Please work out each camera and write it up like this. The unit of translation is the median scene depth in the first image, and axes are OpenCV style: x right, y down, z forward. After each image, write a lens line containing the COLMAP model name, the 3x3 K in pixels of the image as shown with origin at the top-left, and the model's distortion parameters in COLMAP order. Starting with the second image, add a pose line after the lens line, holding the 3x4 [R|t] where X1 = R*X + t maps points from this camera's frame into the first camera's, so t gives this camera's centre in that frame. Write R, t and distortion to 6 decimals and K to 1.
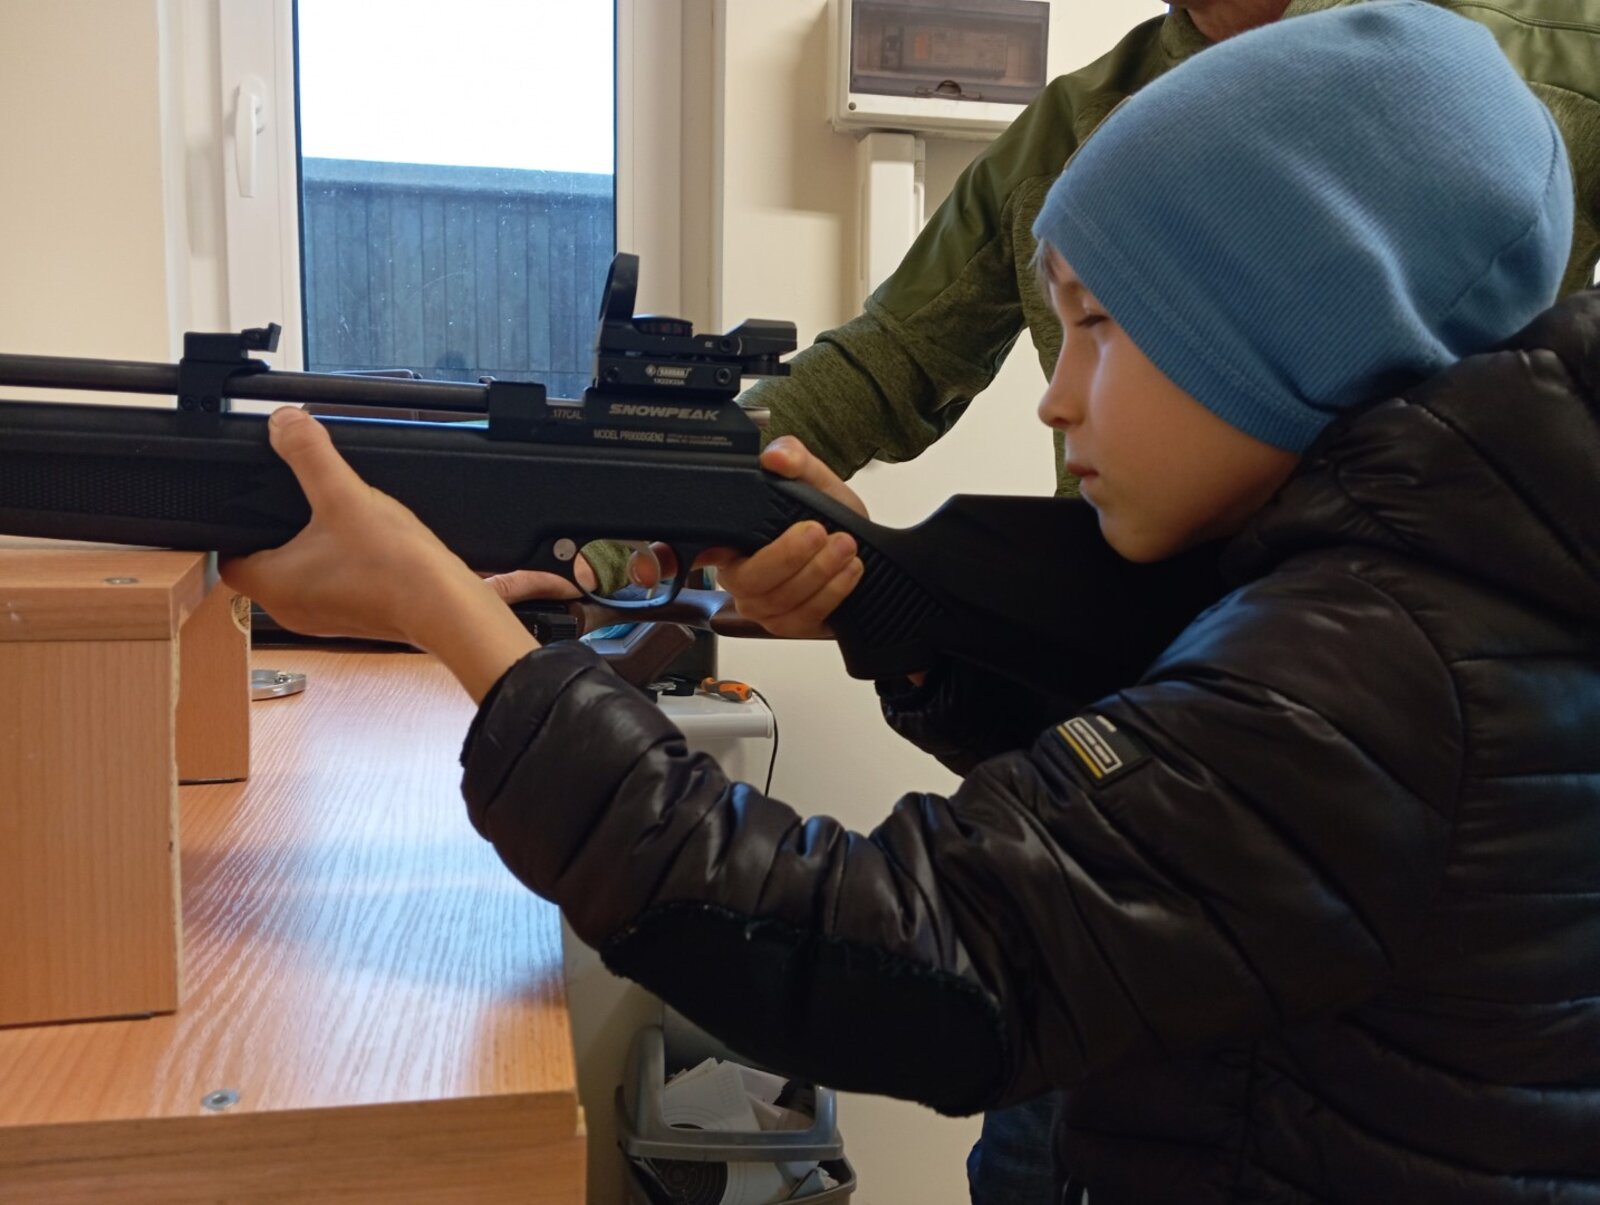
lens RADIAL K [[1320.6, 0, 800.7], [0, 1320.6, 622.5], [0, 0, 1]] dist [0.094198, -0.161612]
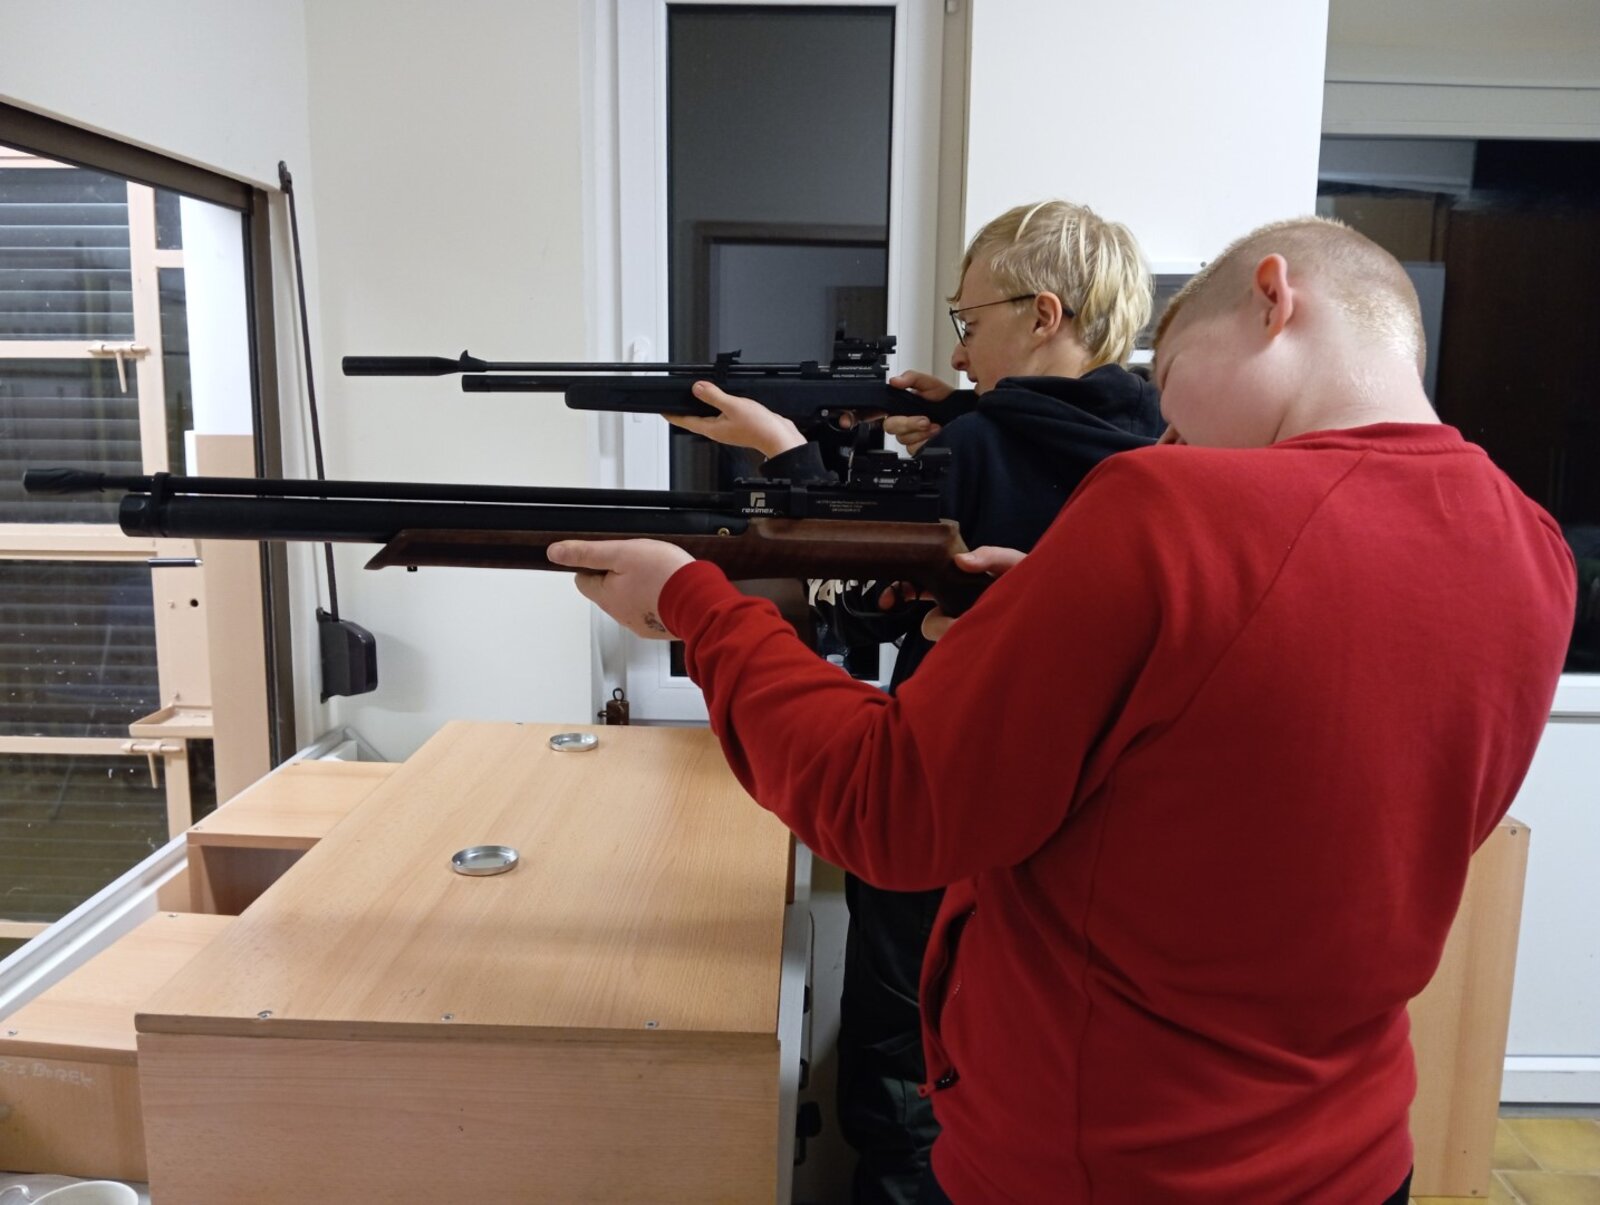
lens RADIAL K [[1333.2, 0, 823.0], [0, 1333.2, 623.3], [0, 0, 1]] dist [0.112938, -0.193768]
pose [[0.973617, 0.030831, -0.226098, 0.131865], [-0.025701, 0.999342, 0.025597, -0.141092], [0.226738, -0.019110, 0.973768, -0.411823]]
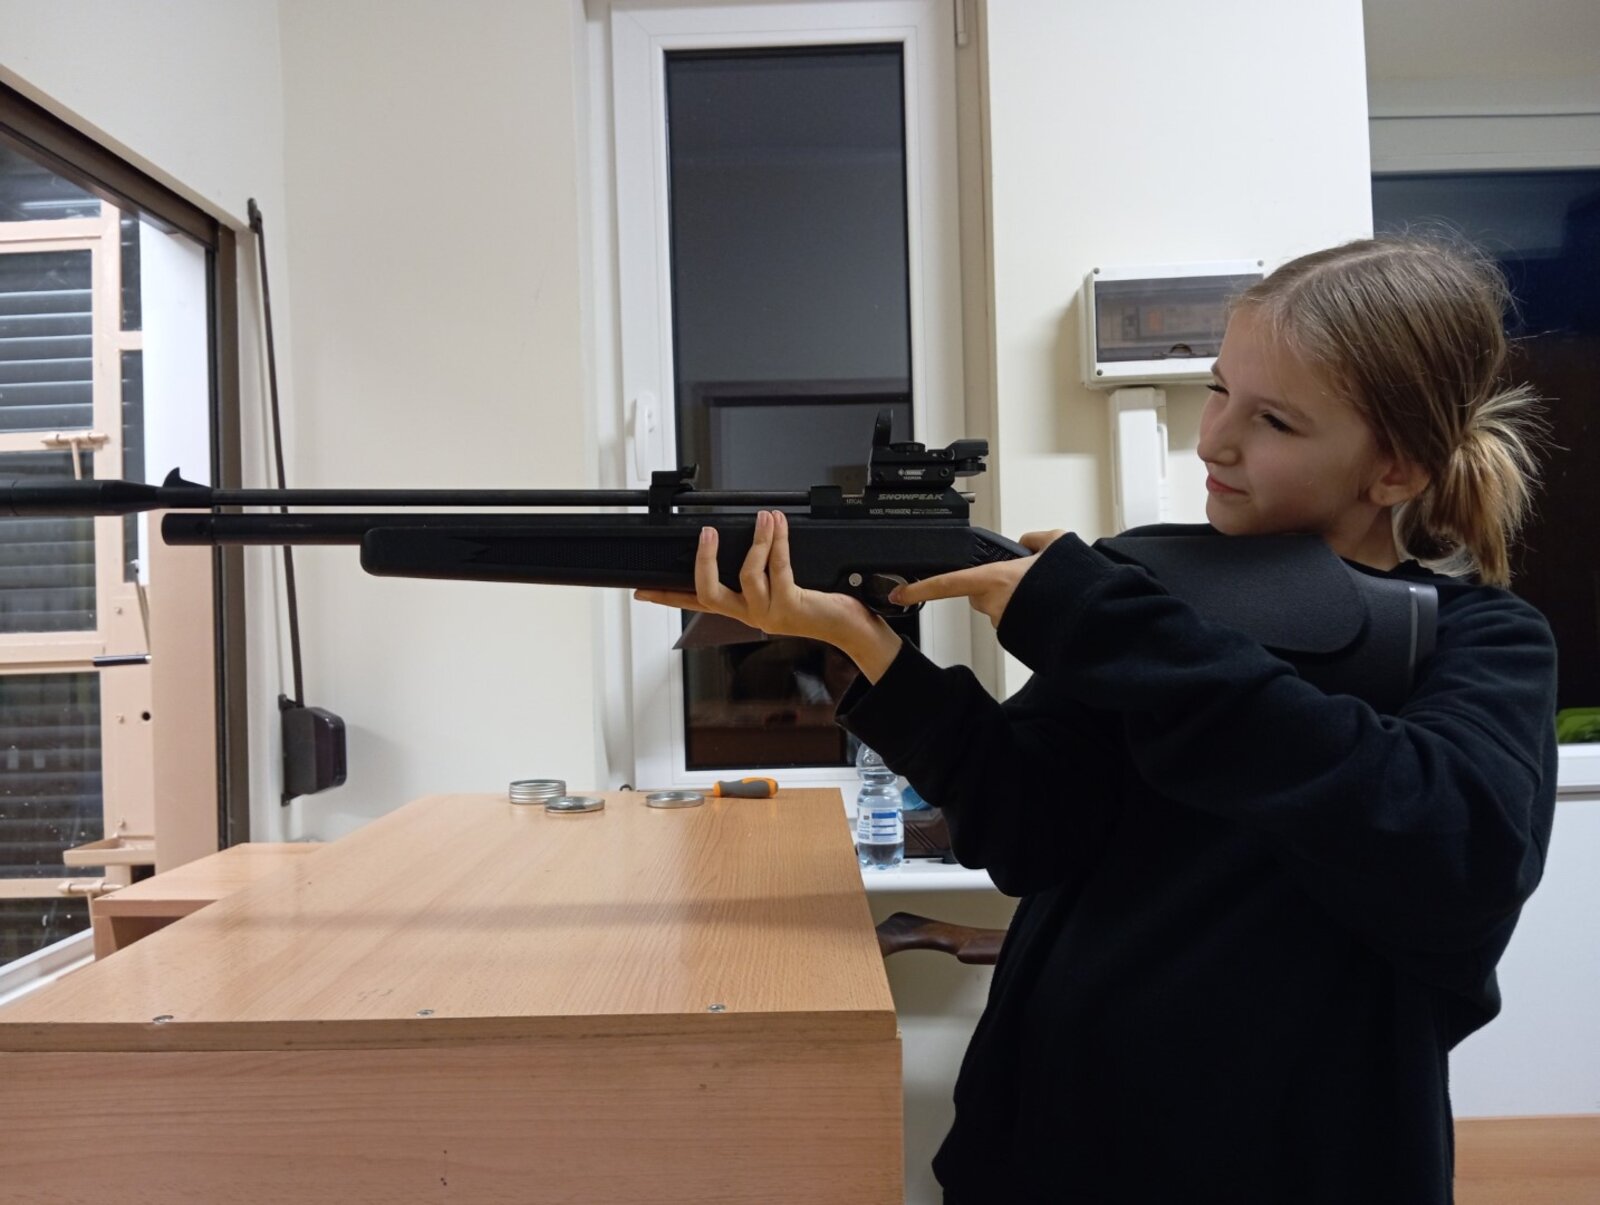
lens RADIAL K [[1328.4, 0, 818.2], [0, 1328.4, 622.4], [0, 0, 1]] dist [0.099035, -0.183574]
pose [[0.974581, -0.051927, -0.217933, 0.042031], [0.020222, 0.989186, -0.145263, 0.021390], [0.223119, 0.137164, 0.965093, -0.233768]]
